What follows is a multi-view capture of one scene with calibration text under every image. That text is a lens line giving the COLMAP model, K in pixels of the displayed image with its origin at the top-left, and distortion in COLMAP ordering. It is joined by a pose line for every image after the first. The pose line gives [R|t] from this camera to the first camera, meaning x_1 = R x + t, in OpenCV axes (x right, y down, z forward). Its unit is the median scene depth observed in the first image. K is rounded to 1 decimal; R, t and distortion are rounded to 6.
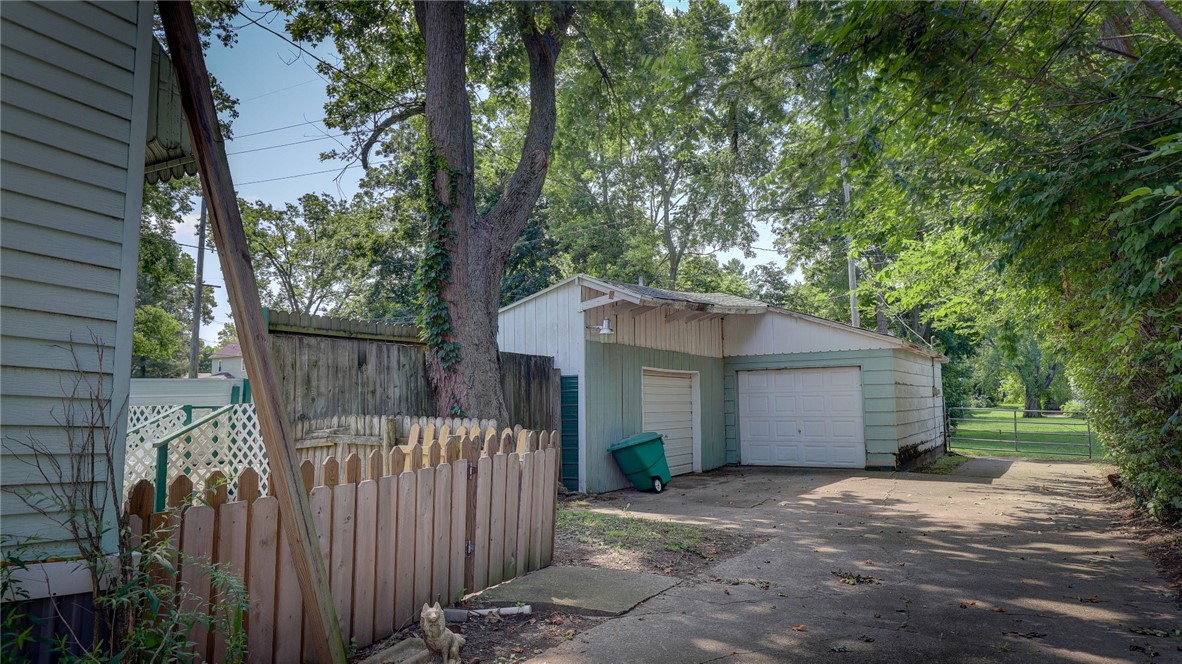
lens RADIAL K [[743.5, 0, 606.6], [0, 743.5, 328.5], [0, 0, 1]] dist [0.000995, 0.001017]
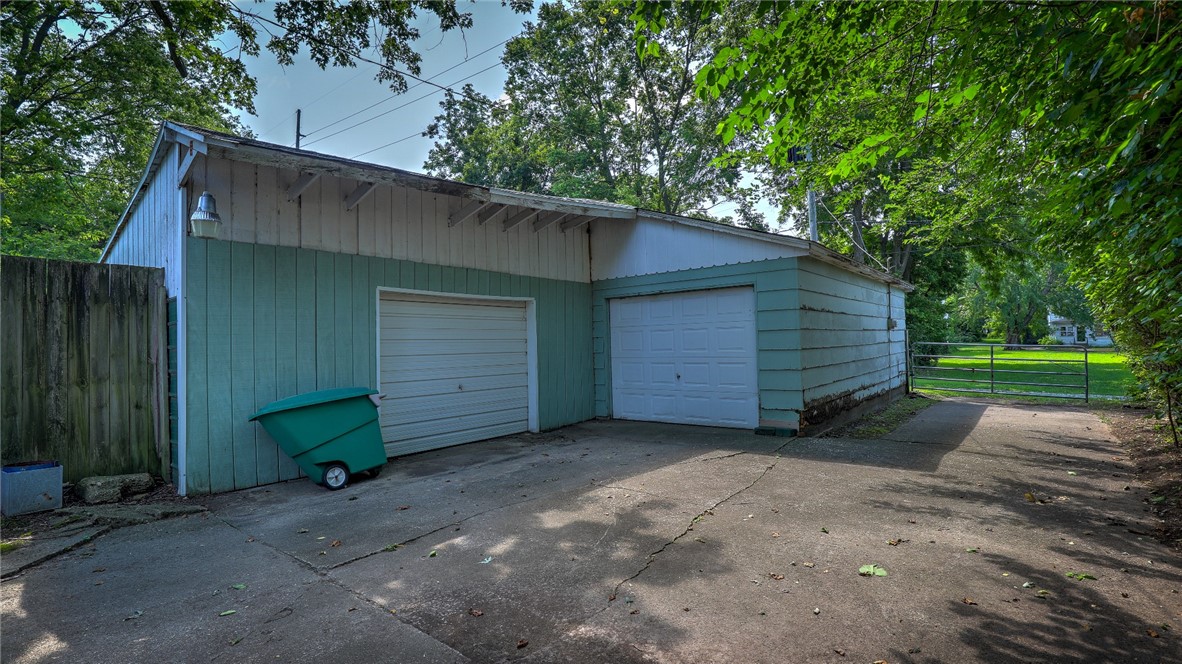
lens RADIAL K [[542.2, 0, 603.0], [0, 542.2, 331.4], [0, 0, 1]] dist [-0.032814, 0.000695]
pose [[0.990317, -0.014173, -0.138096, 0.091492], [0.025061, 0.996683, 0.077428, 0.017200], [0.136540, -0.080139, 0.987388, 0.161080]]
